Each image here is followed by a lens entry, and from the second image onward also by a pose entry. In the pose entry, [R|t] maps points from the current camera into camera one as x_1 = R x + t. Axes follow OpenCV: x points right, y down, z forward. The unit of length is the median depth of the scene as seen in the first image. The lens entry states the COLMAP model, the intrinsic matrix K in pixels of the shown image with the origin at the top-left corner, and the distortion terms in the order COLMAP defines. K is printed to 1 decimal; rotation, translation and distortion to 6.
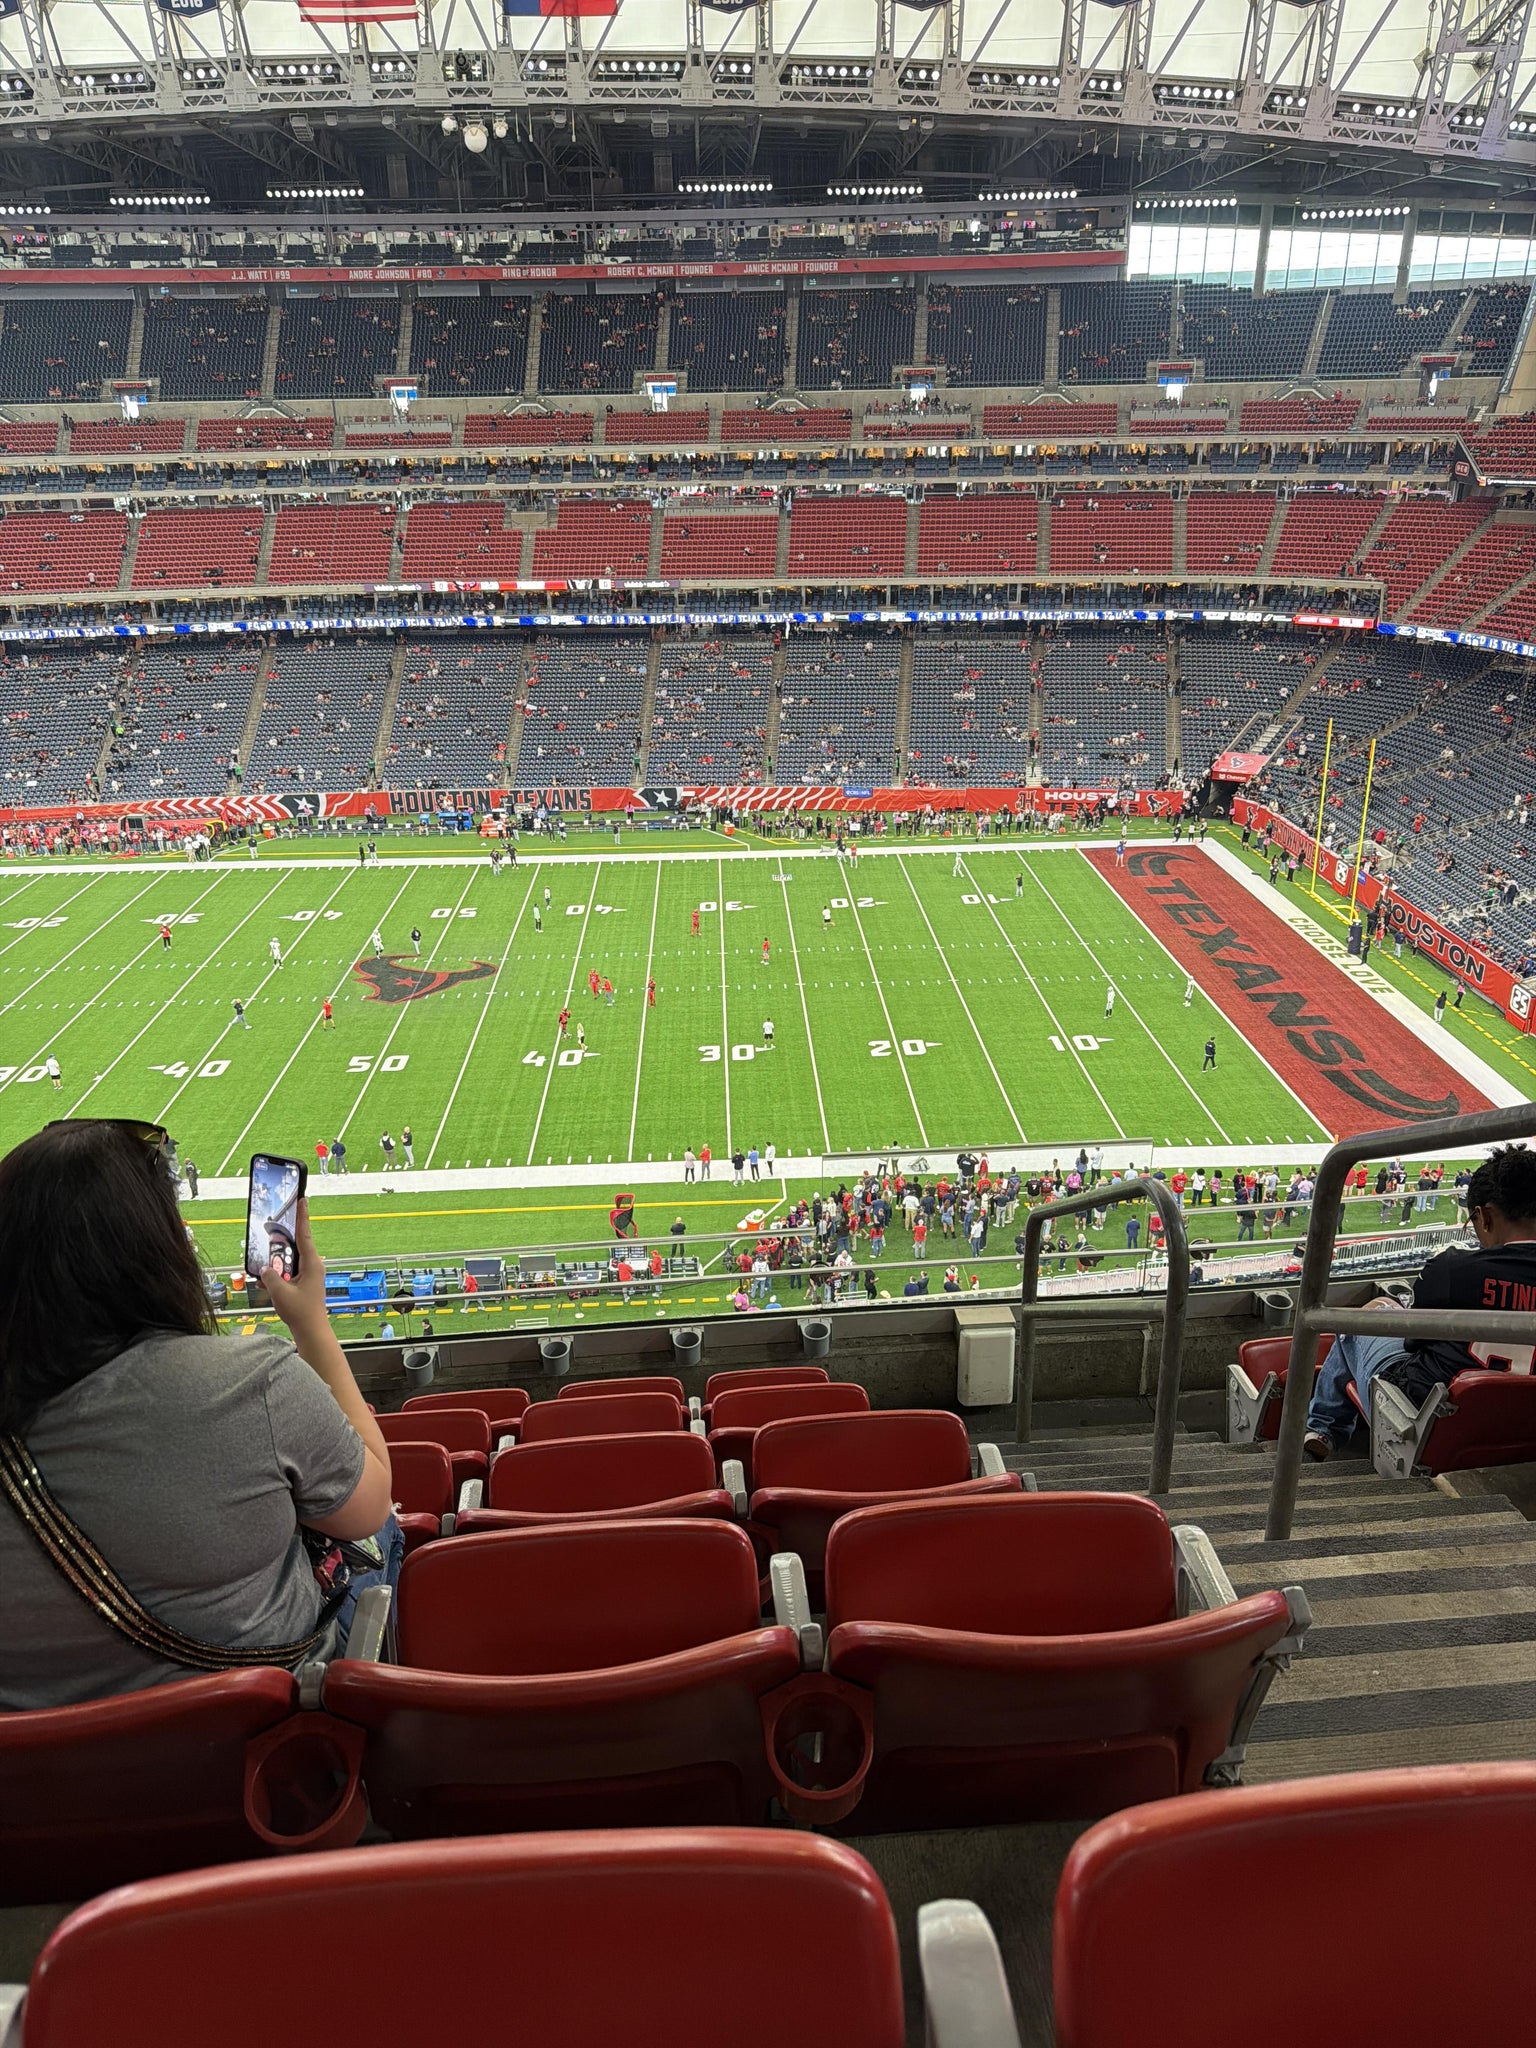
lens RADIAL K [[1441.7, 0, 764.3], [0, 1441.7, 1020.8], [0, 0, 1]] dist [0.033980, -0.037621]
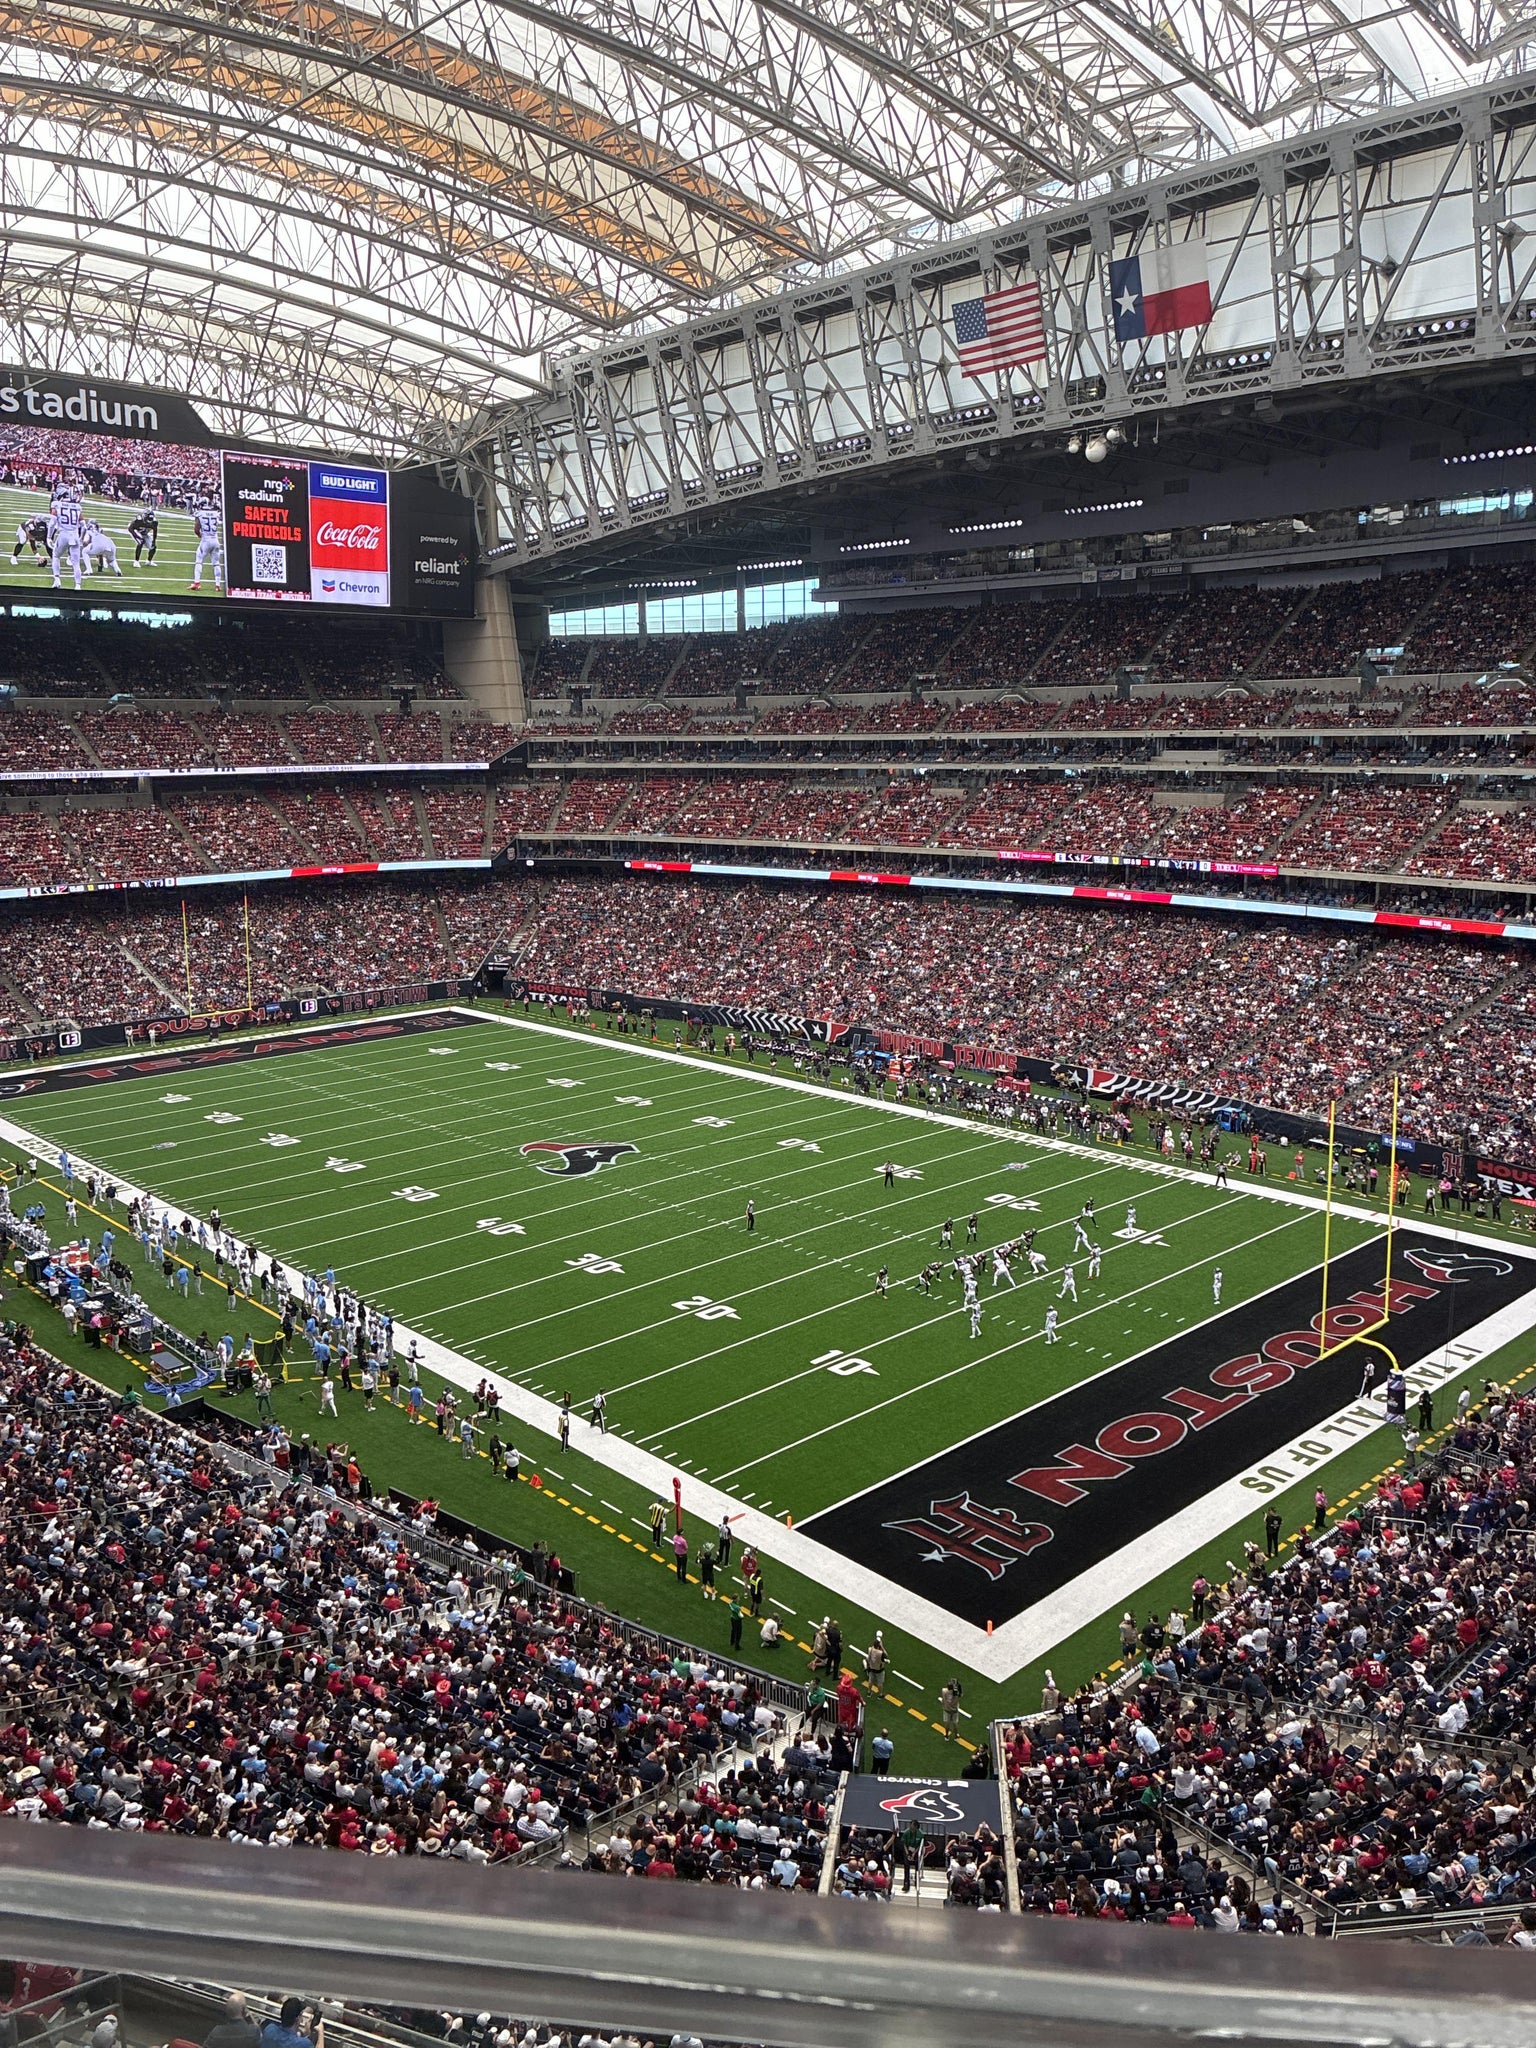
lens RADIAL K [[1537.2, 0, 759.7], [0, 1537.2, 1016.7], [0, 0, 1]] dist [0.044508, -0.047760]
pose [[0.652641, 0.147194, -0.743232, 0.540233], [-0.293077, 0.953632, -0.068492, -0.067503], [0.698689, 0.262526, 0.665518, 0.191400]]
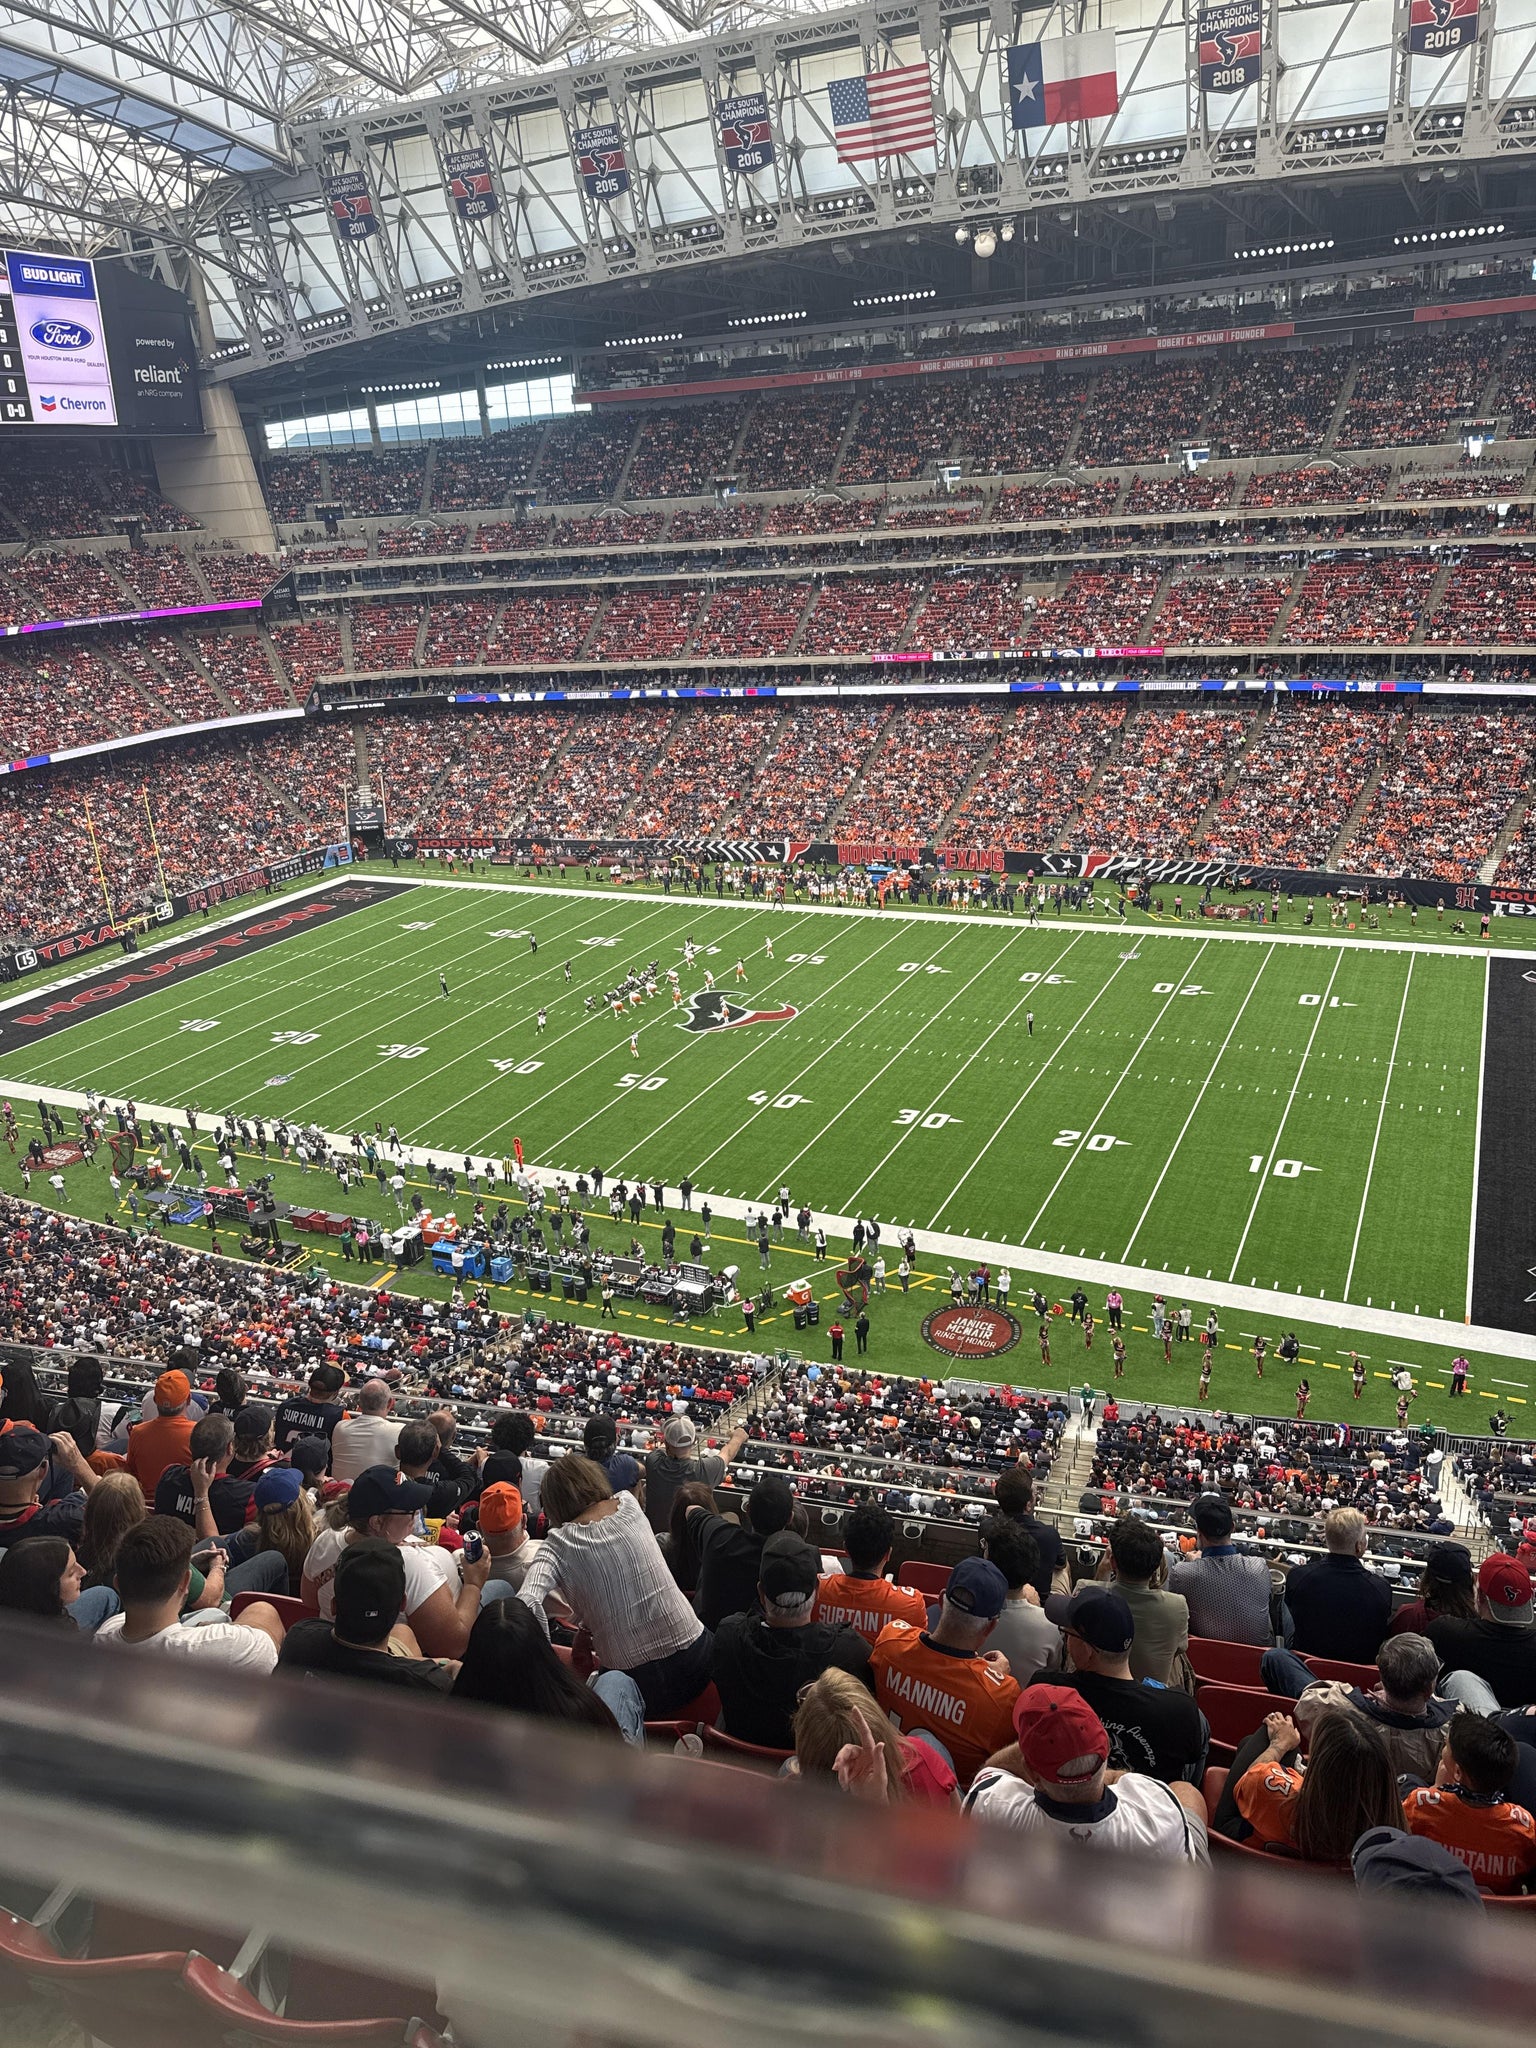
lens RADIAL K [[1428.0, 0, 776.6], [0, 1428.0, 1031.2], [0, 0, 1]] dist [0.015257, -0.023150]
pose [[0.883936, 0.127664, -0.449844, 0.217059], [-0.133755, 0.990844, 0.018372, -0.029466], [0.448071, 0.043929, 0.892918, 0.009976]]
